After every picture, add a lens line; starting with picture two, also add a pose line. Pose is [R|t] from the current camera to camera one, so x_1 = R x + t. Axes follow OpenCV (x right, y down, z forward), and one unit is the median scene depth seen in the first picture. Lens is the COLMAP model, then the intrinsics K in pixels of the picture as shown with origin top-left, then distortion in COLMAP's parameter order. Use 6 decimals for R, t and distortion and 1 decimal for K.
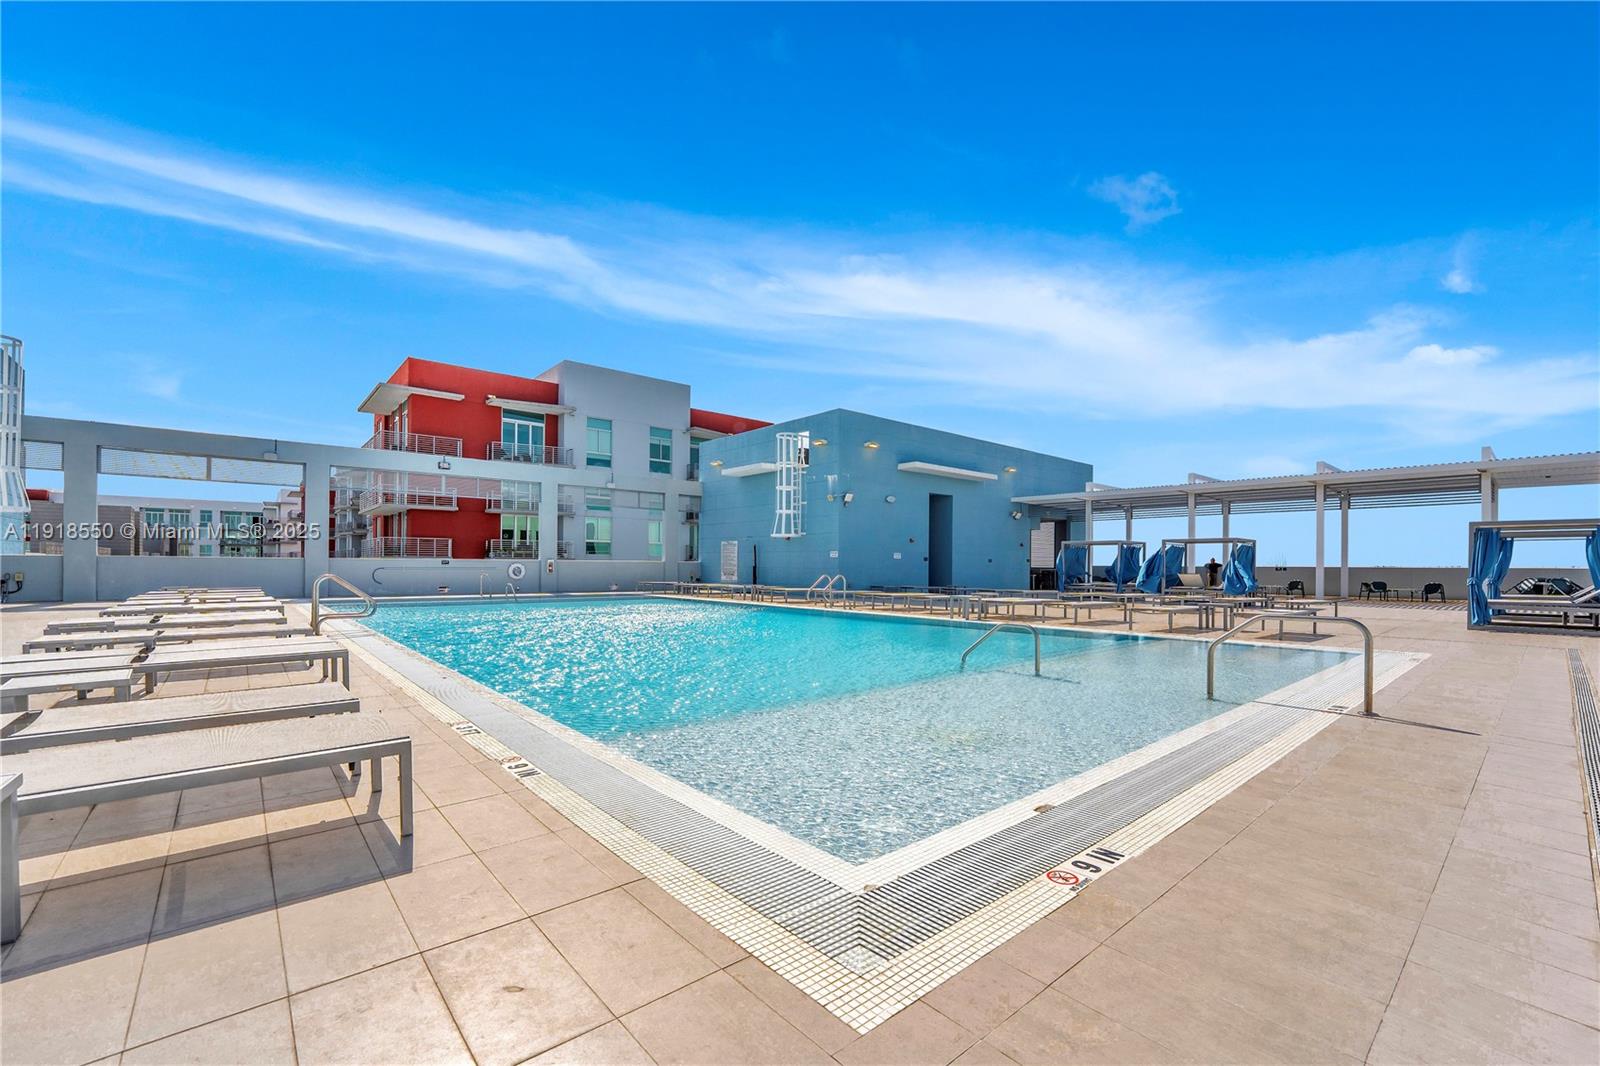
lens RADIAL K [[666.1, 0, 807.4], [0, 666.1, 541.2], [0, 0, 1]] dist [-0.024862, -0.000042]
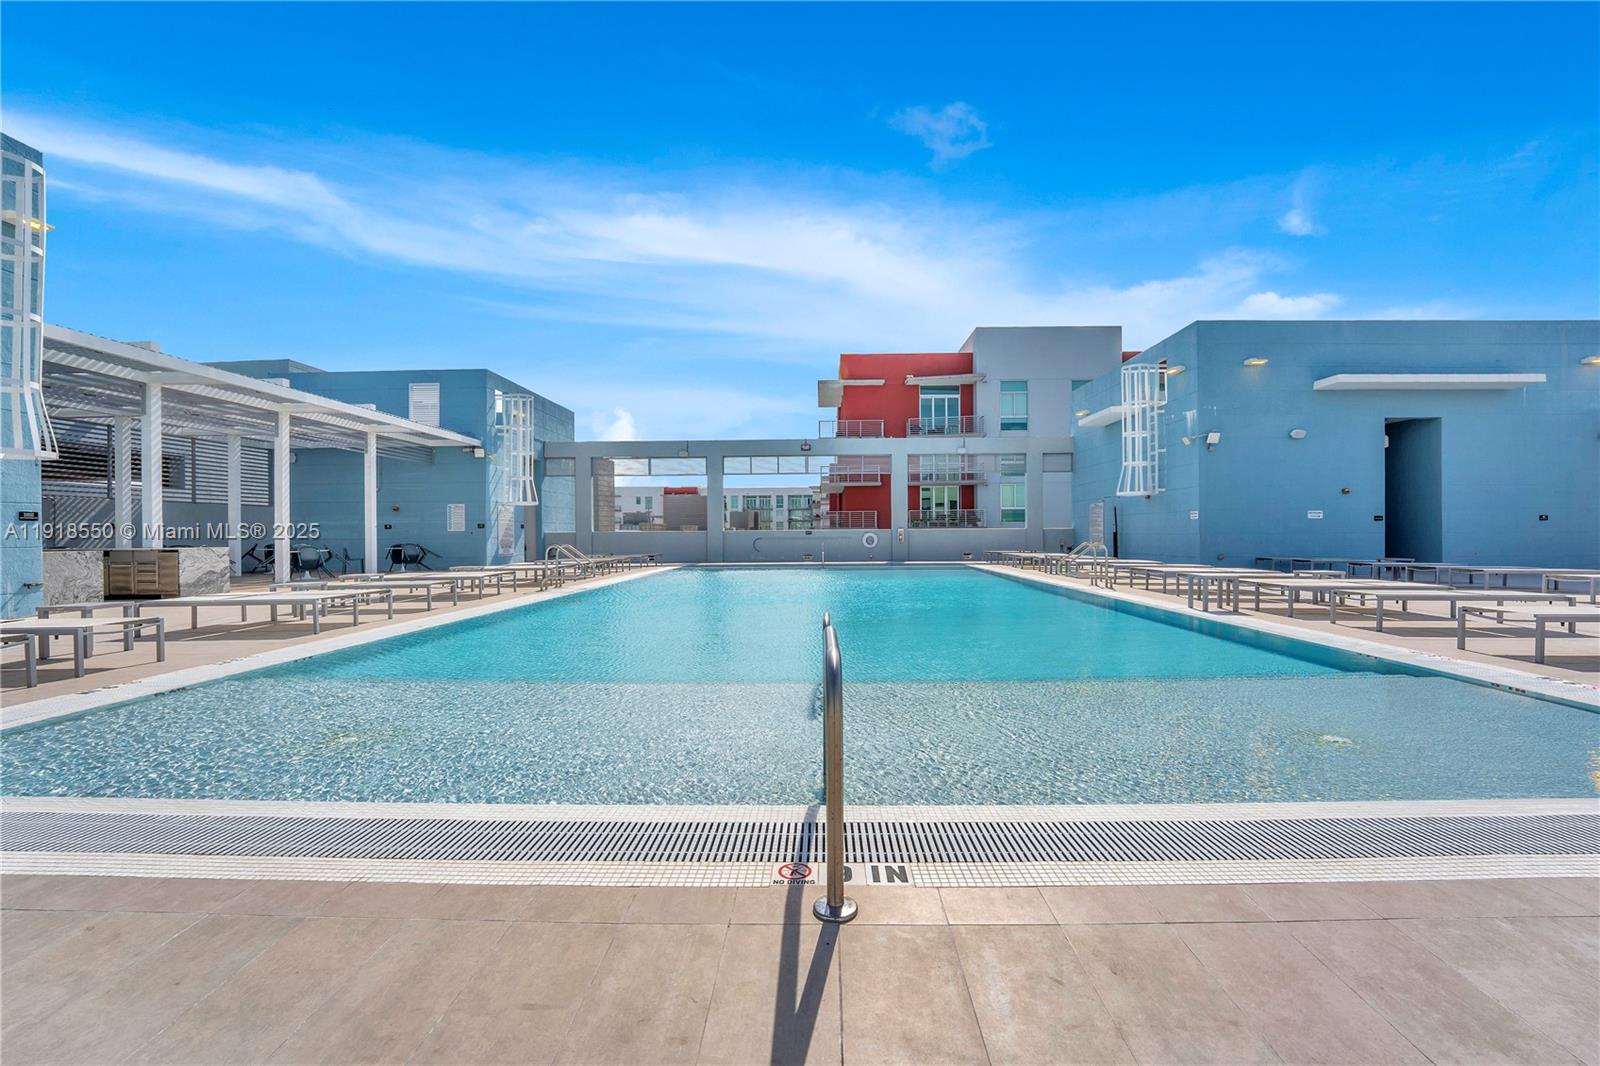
lens RADIAL K [[666.1, 0, 807.4], [0, 666.1, 541.2], [0, 0, 1]] dist [-0.024862, -0.000042]
pose [[0.745325, -0.004899, -0.666683, 0.136397], [0.037825, 0.998673, 0.034949, 0.003929], [0.665628, -0.051266, 0.744521, 0.092970]]
